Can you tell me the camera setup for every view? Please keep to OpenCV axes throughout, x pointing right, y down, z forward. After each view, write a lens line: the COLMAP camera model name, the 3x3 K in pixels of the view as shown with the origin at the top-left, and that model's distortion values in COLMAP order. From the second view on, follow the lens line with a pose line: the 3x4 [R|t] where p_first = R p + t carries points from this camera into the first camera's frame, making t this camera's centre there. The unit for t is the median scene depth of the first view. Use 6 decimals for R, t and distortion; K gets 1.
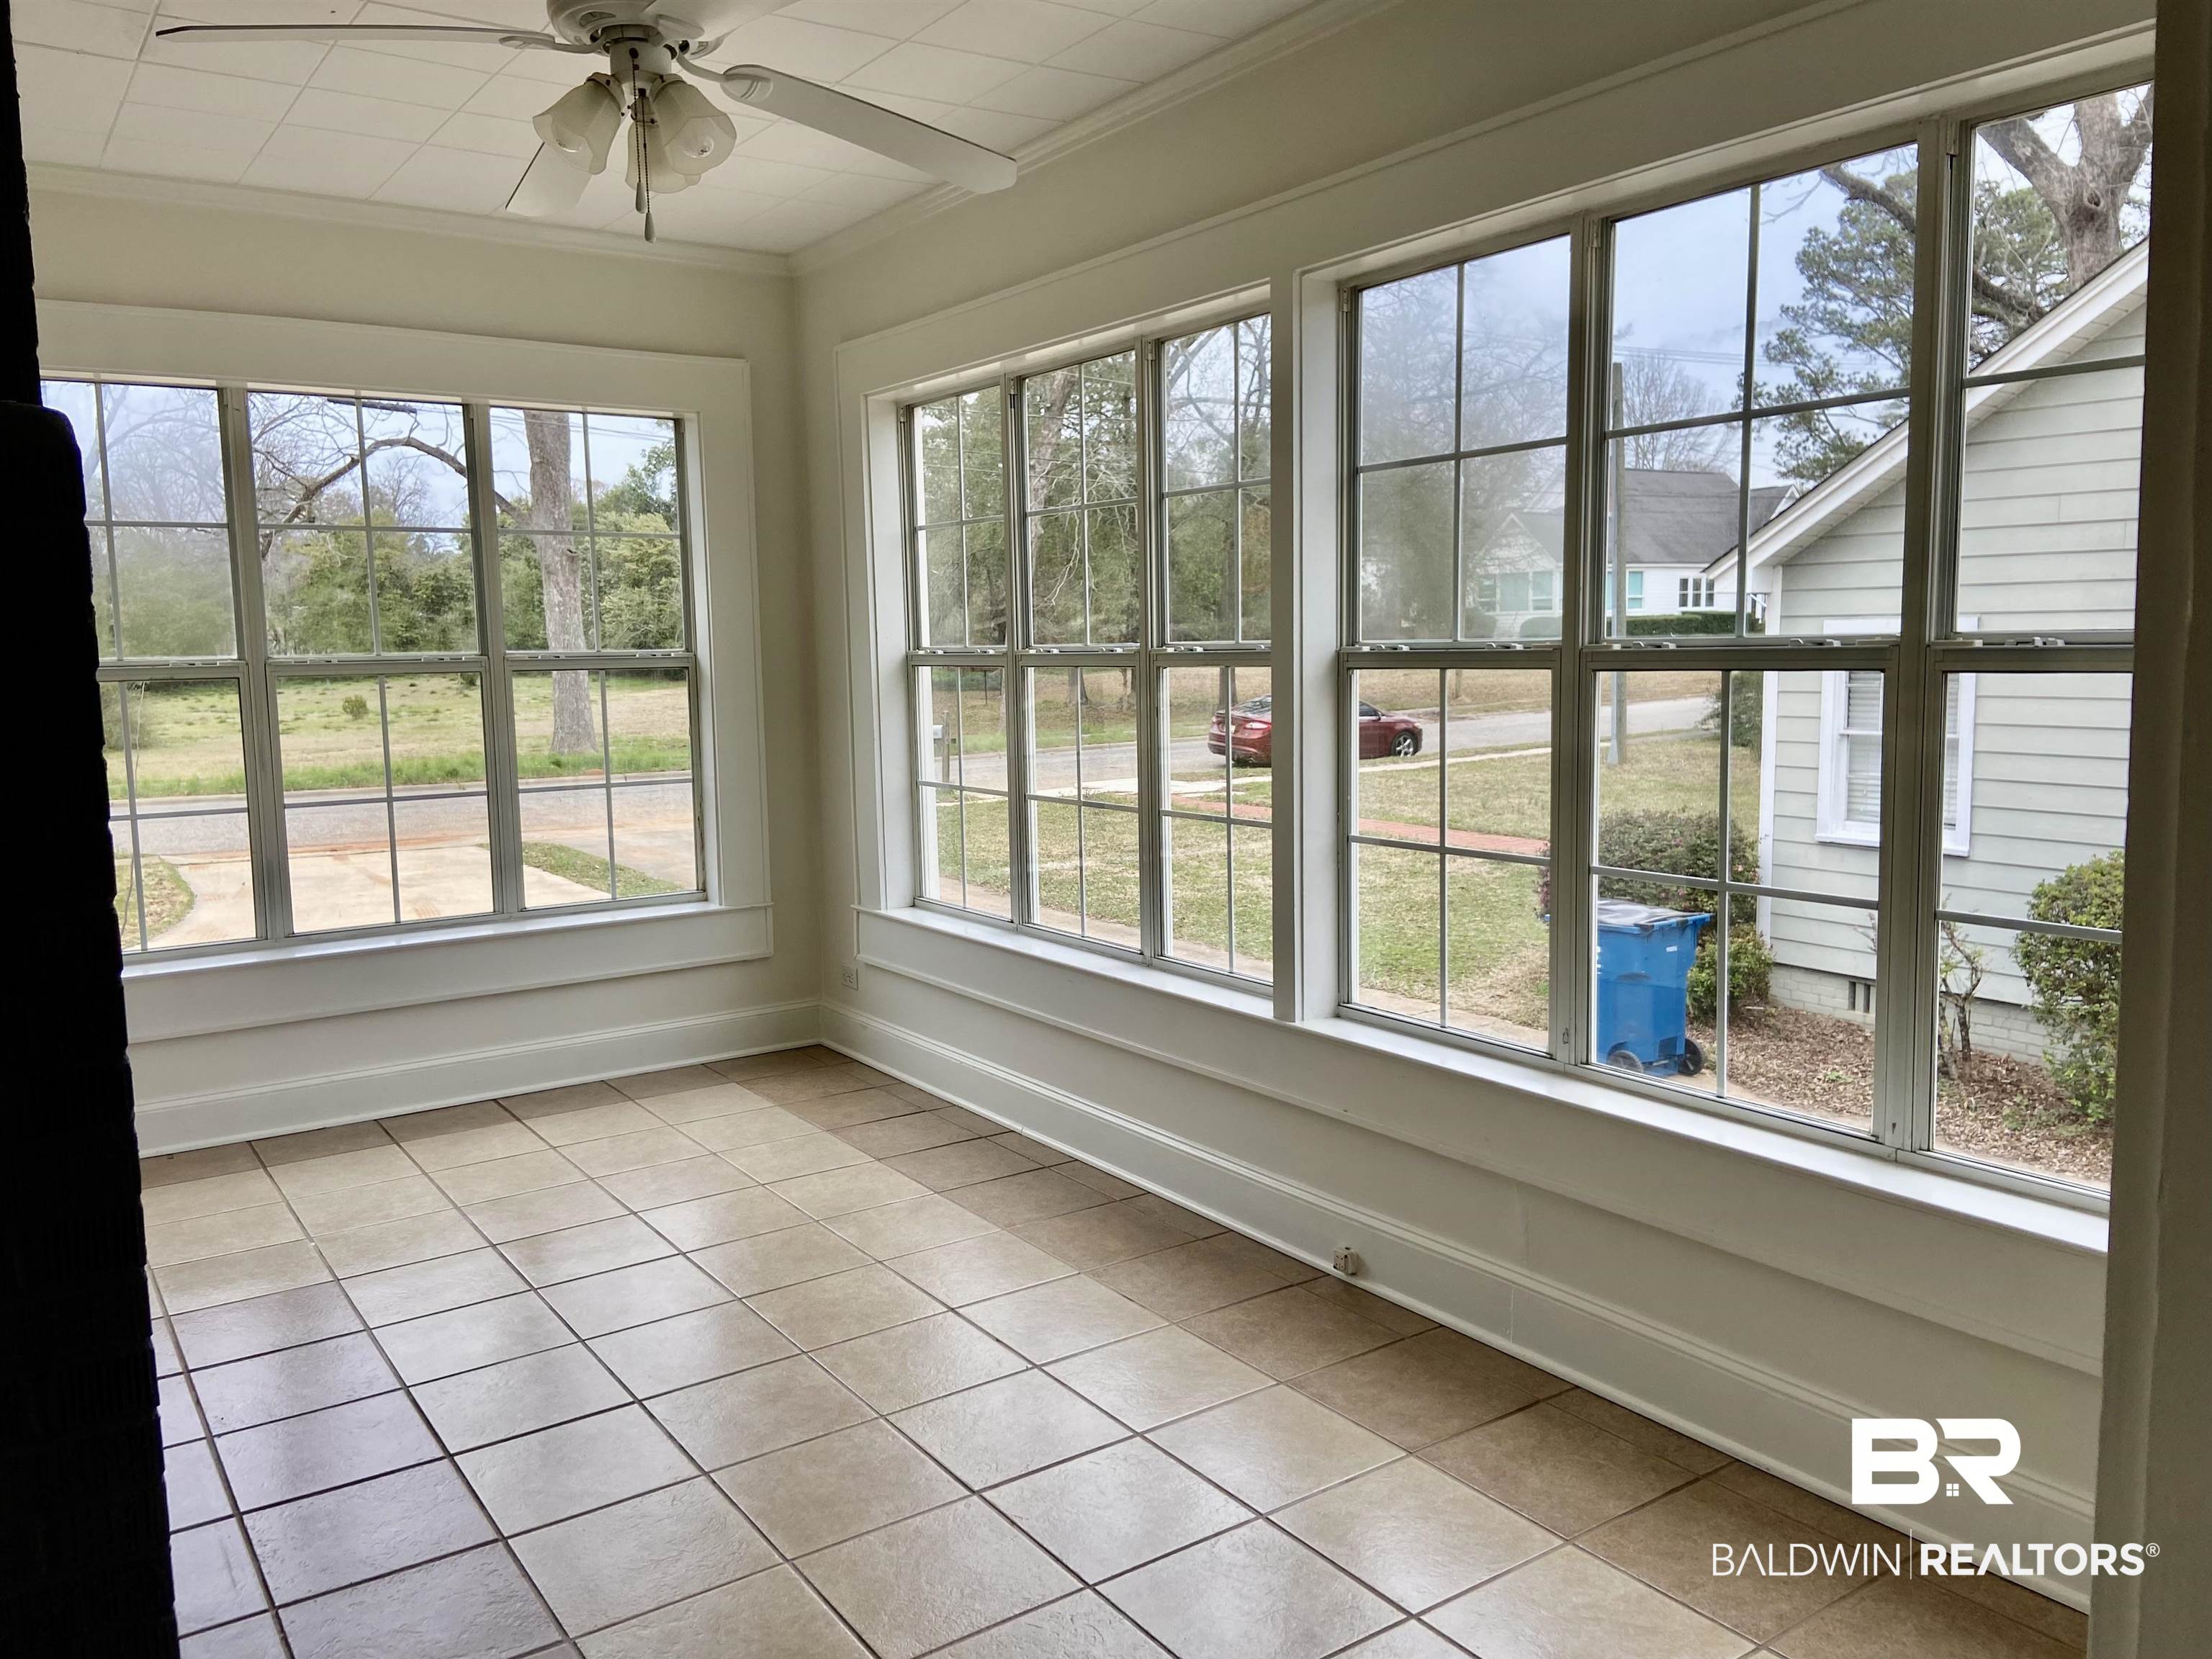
lens RADIAL K [[1647.3, 0, 1111.3], [0, 1647.3, 862.8], [0, 0, 1]] dist [0.008103, -0.002257]
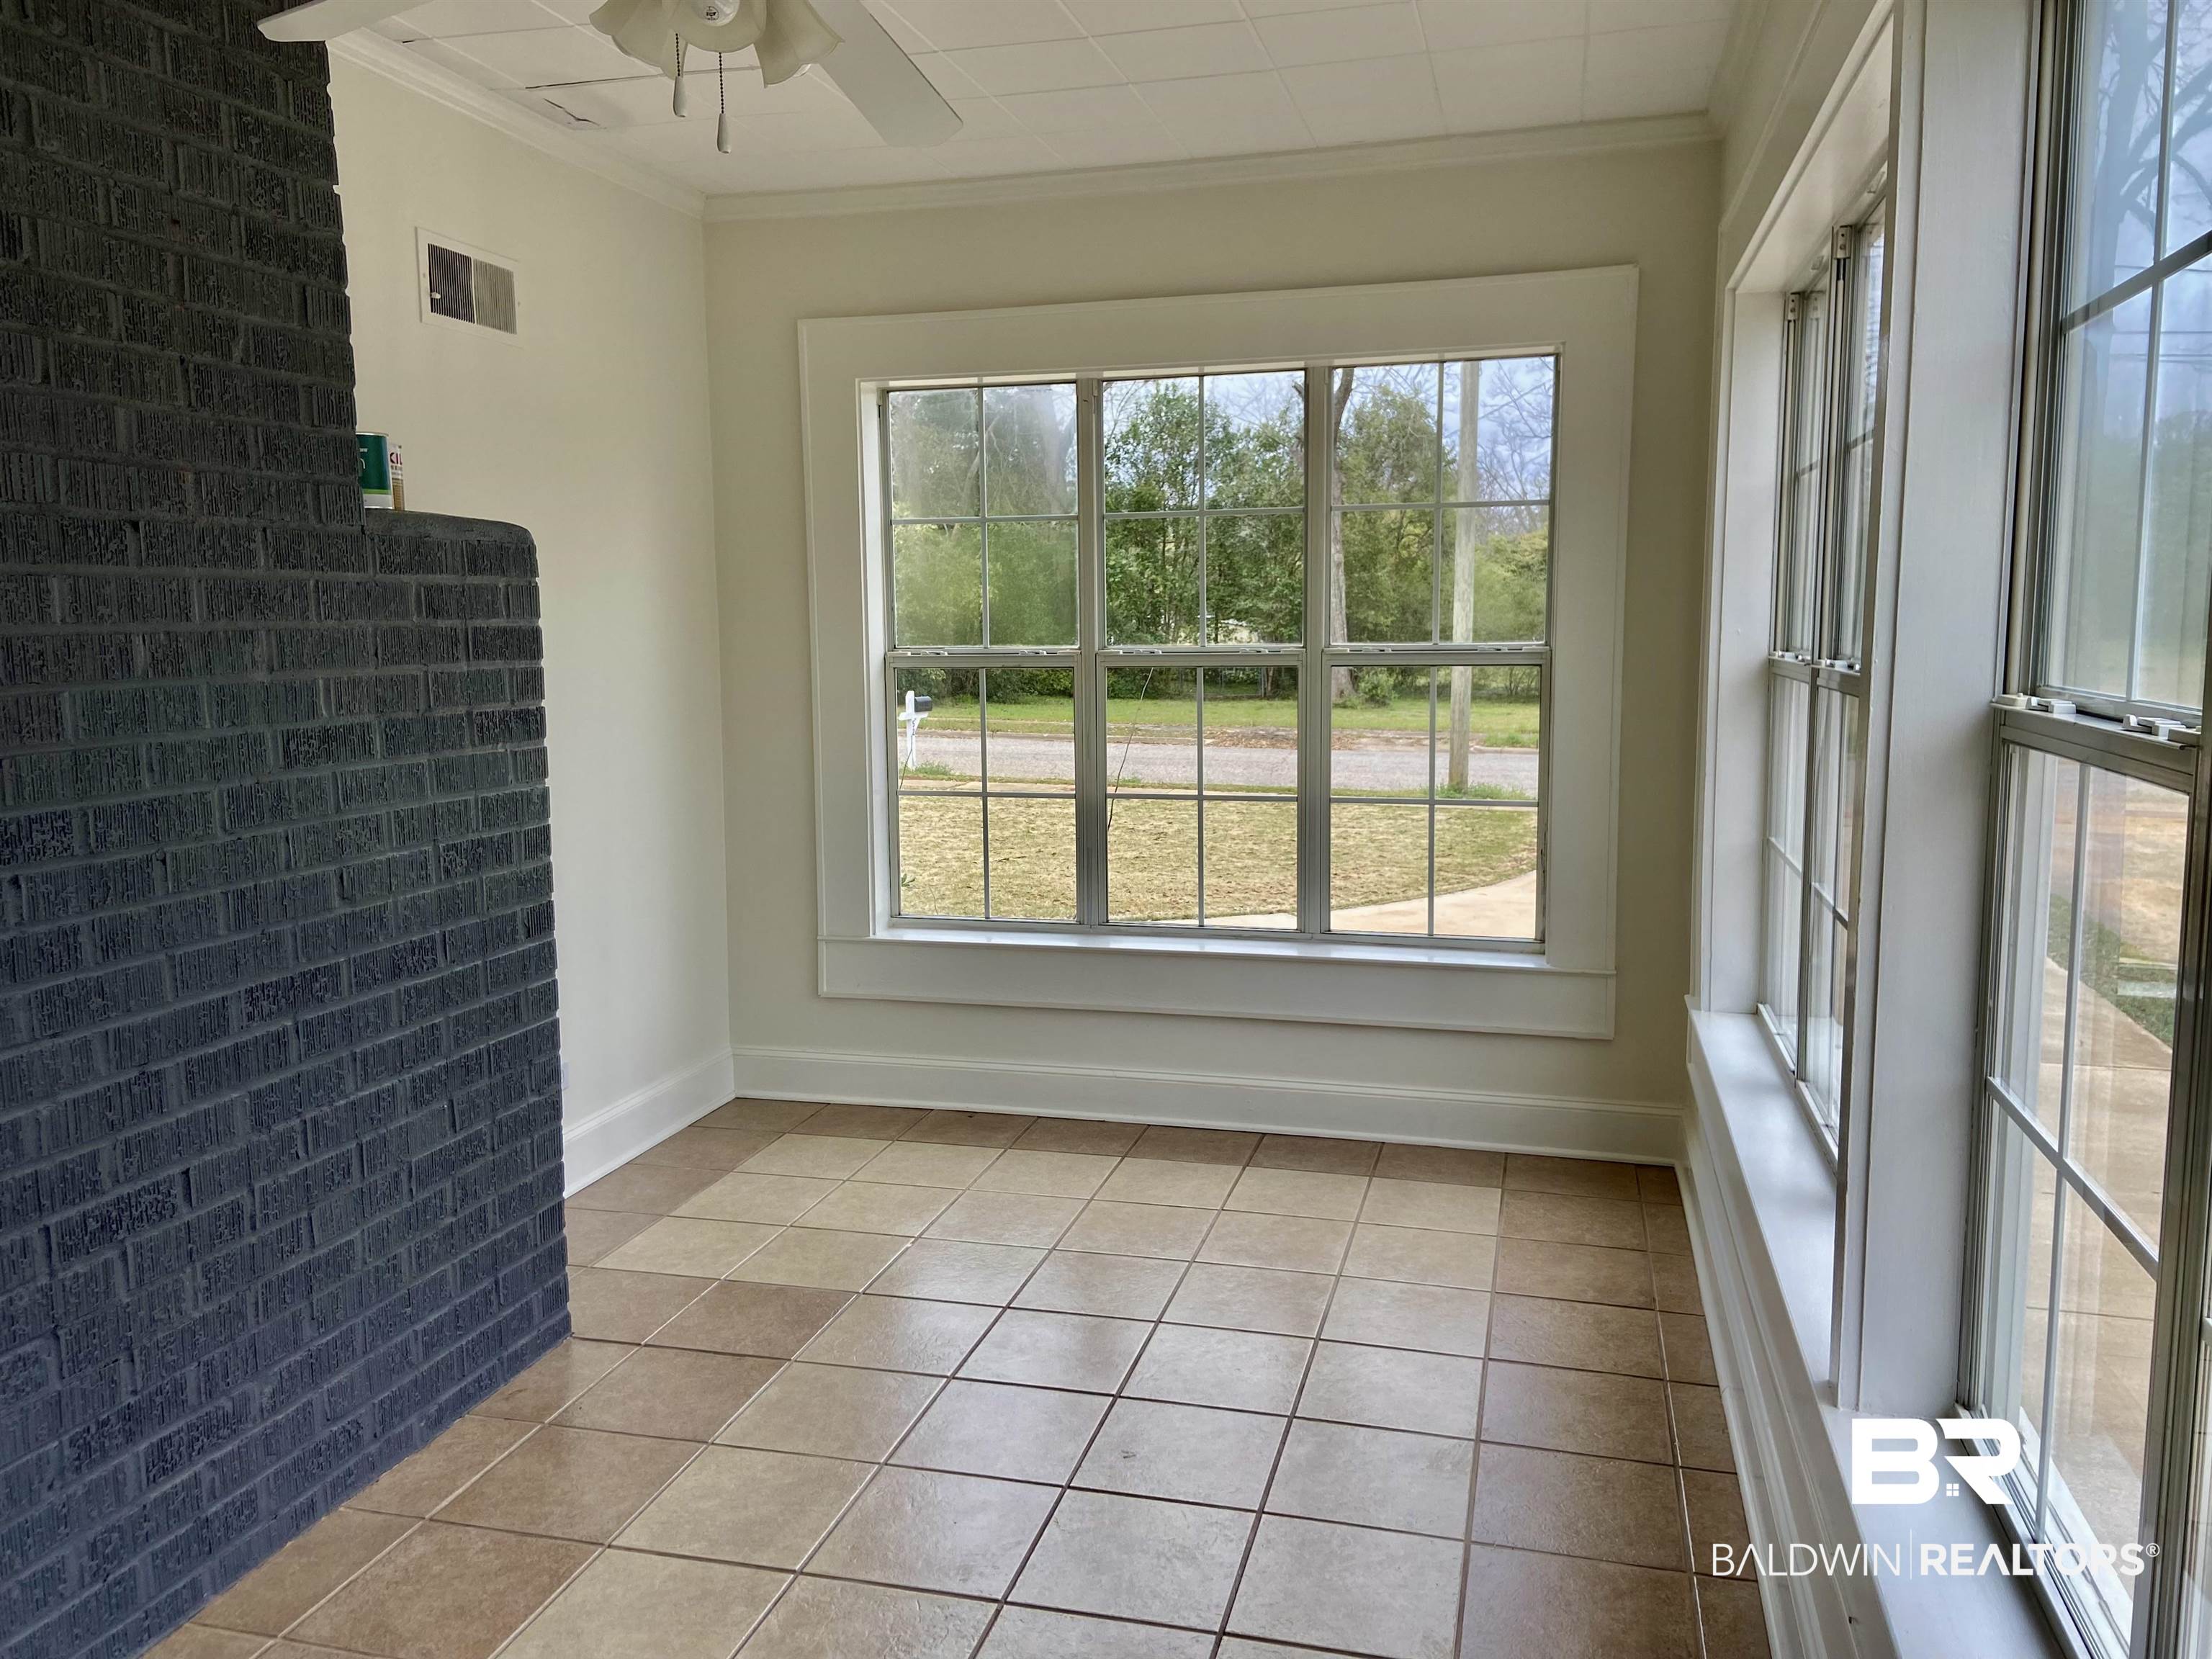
lens RADIAL K [[1661.3, 0, 1106.0], [0, 1661.3, 829.5], [0, 0, 1]] dist [0.080043, -0.002374]
pose [[0.634185, 0.111013, -0.765171, 0.267413], [-0.103549, 0.992918, 0.058233, -0.071060], [0.766216, 0.042302, 0.641189, 0.345920]]
